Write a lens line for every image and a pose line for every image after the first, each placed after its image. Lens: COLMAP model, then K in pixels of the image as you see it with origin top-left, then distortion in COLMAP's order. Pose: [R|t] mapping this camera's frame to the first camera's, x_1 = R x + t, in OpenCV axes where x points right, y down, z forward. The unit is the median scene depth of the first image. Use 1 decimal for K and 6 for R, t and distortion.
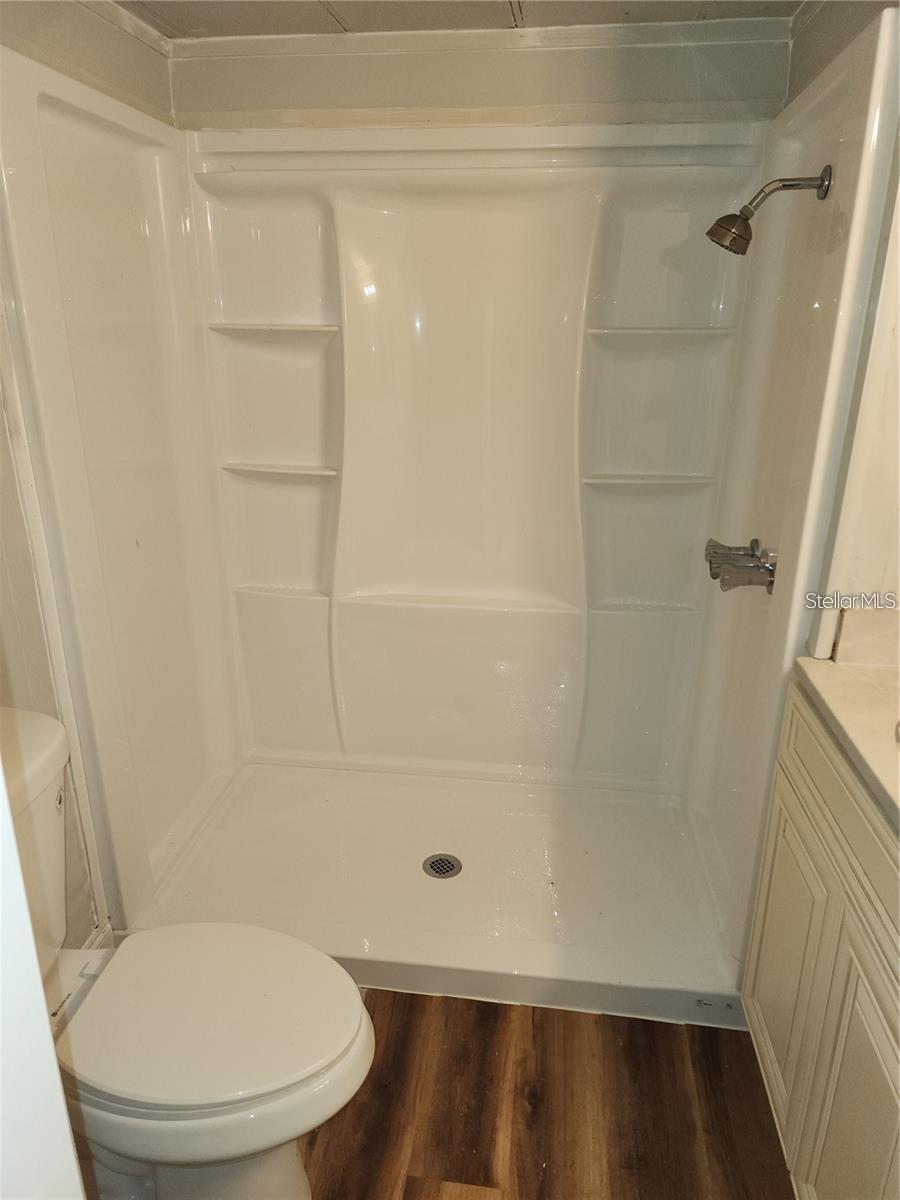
lens RADIAL K [[808.7, 0, 455.7], [0, 808.7, 600.9], [0, 0, 1]] dist [0.075355, -0.069868]
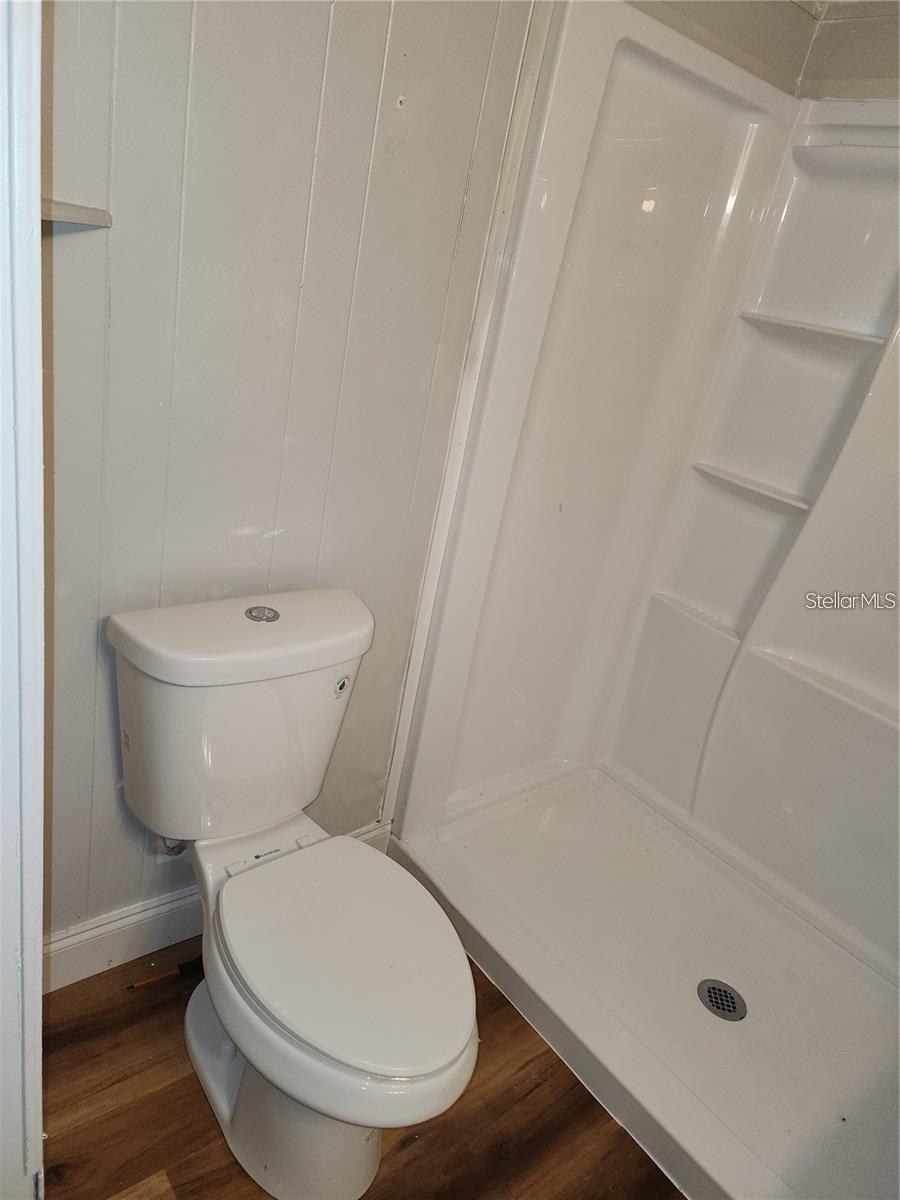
lens RADIAL K [[808.7, 0, 455.7], [0, 808.7, 600.9], [0, 0, 1]] dist [0.075355, -0.069868]
pose [[0.705070, 0.378598, -0.599616, 0.167991], [-0.394945, 0.911927, 0.111388, -0.025989], [0.588978, 0.158279, 0.792498, 0.169627]]
